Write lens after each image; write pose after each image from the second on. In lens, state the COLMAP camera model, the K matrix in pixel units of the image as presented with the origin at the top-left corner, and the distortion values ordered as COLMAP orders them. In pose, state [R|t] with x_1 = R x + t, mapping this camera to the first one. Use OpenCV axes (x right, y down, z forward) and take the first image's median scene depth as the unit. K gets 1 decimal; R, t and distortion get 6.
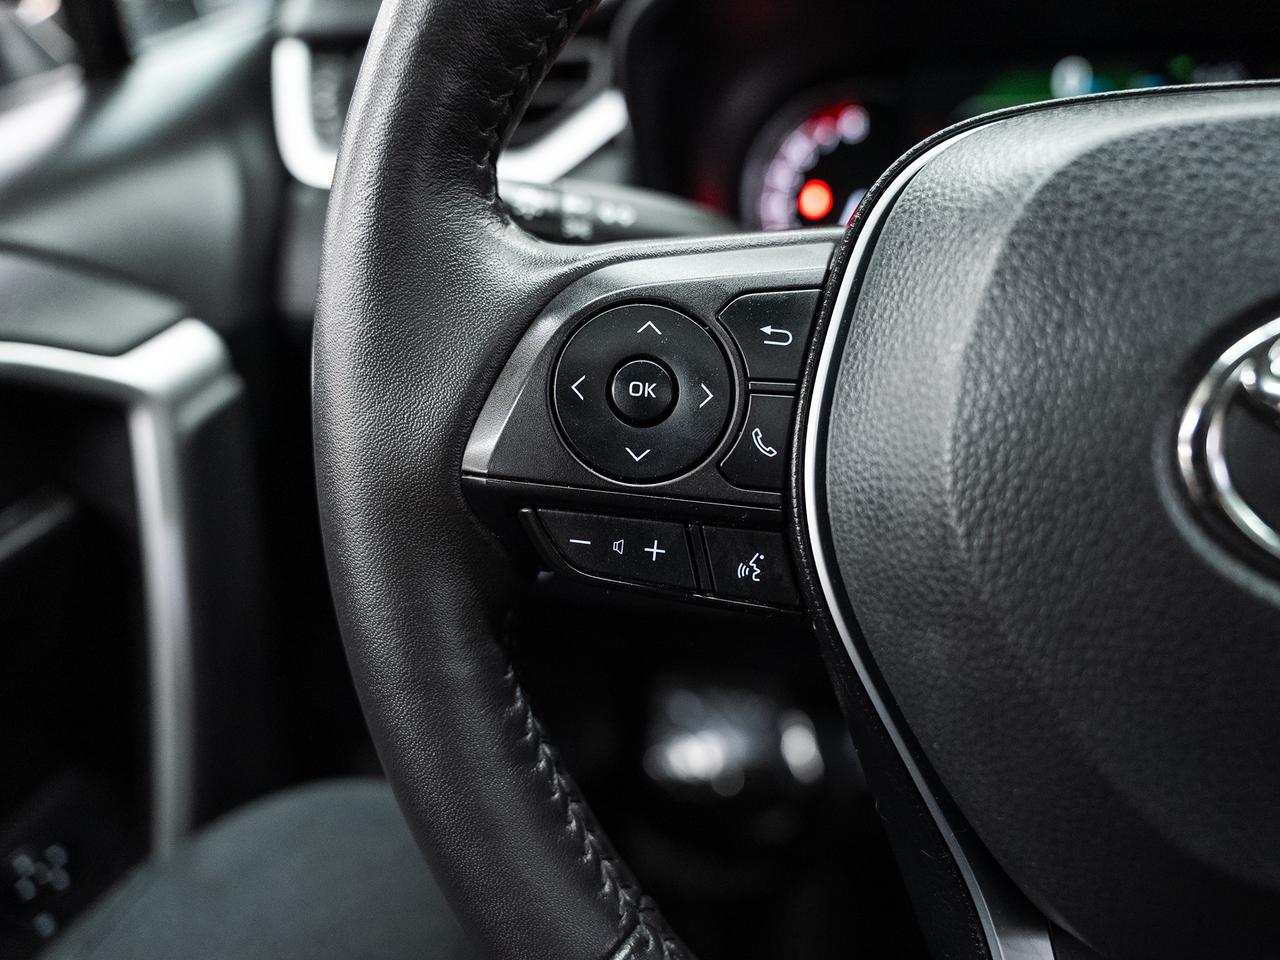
lens RADIAL K [[978.1, 0, 667.8], [0, 978.1, 489.6], [0, 0, 1]] dist [-0.045163, 0.000760]
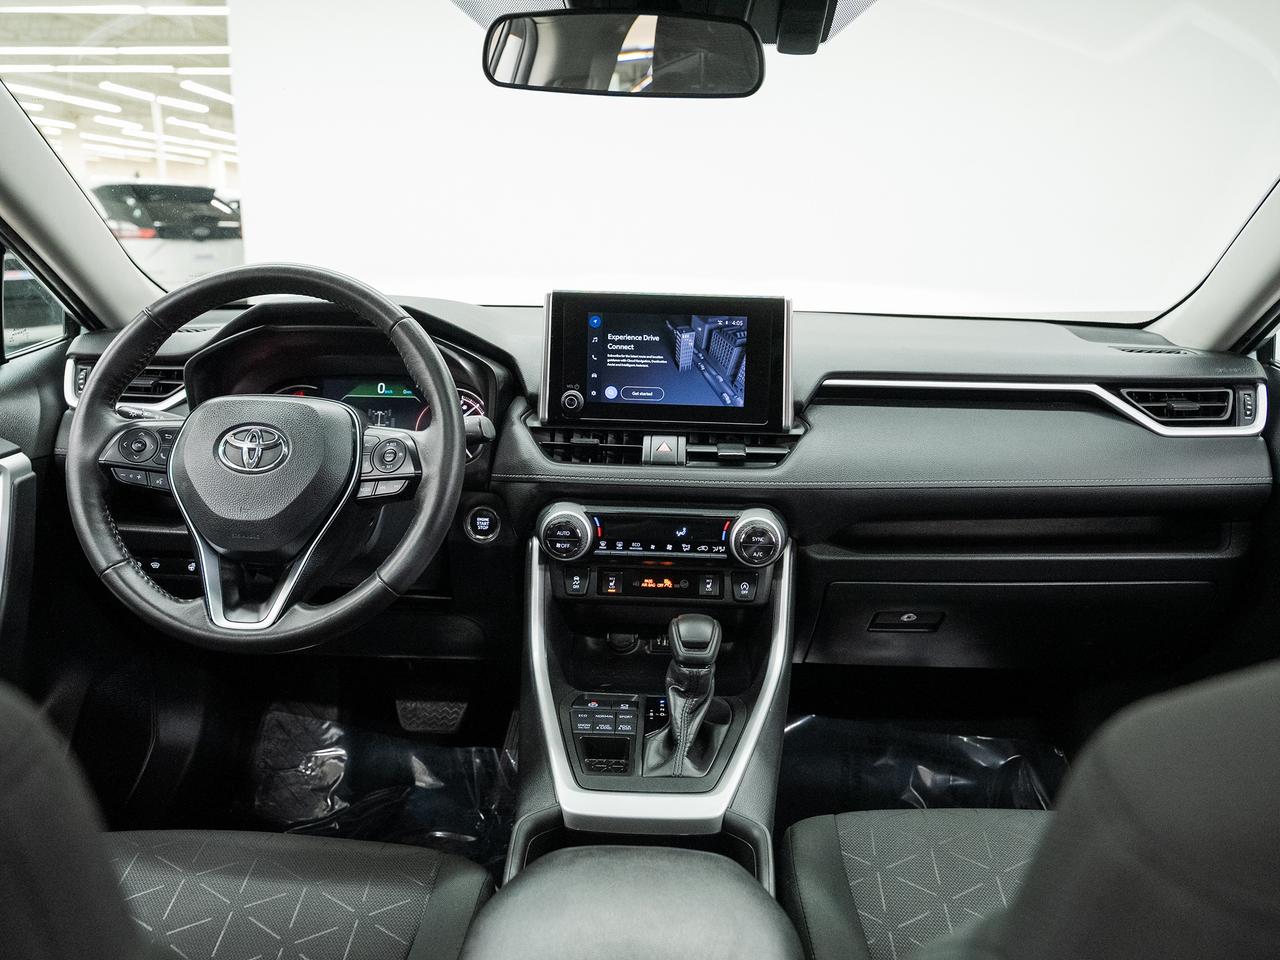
lens RADIAL K [[978.1, 0, 667.8], [0, 978.1, 489.6], [0, 0, 1]] dist [-0.045163, 0.000760]
pose [[0.974349, 0.025337, 0.223611, 1.476089], [0.031856, 0.968108, -0.248501, 1.395981], [-0.222776, 0.249250, 0.942468, -4.110920]]
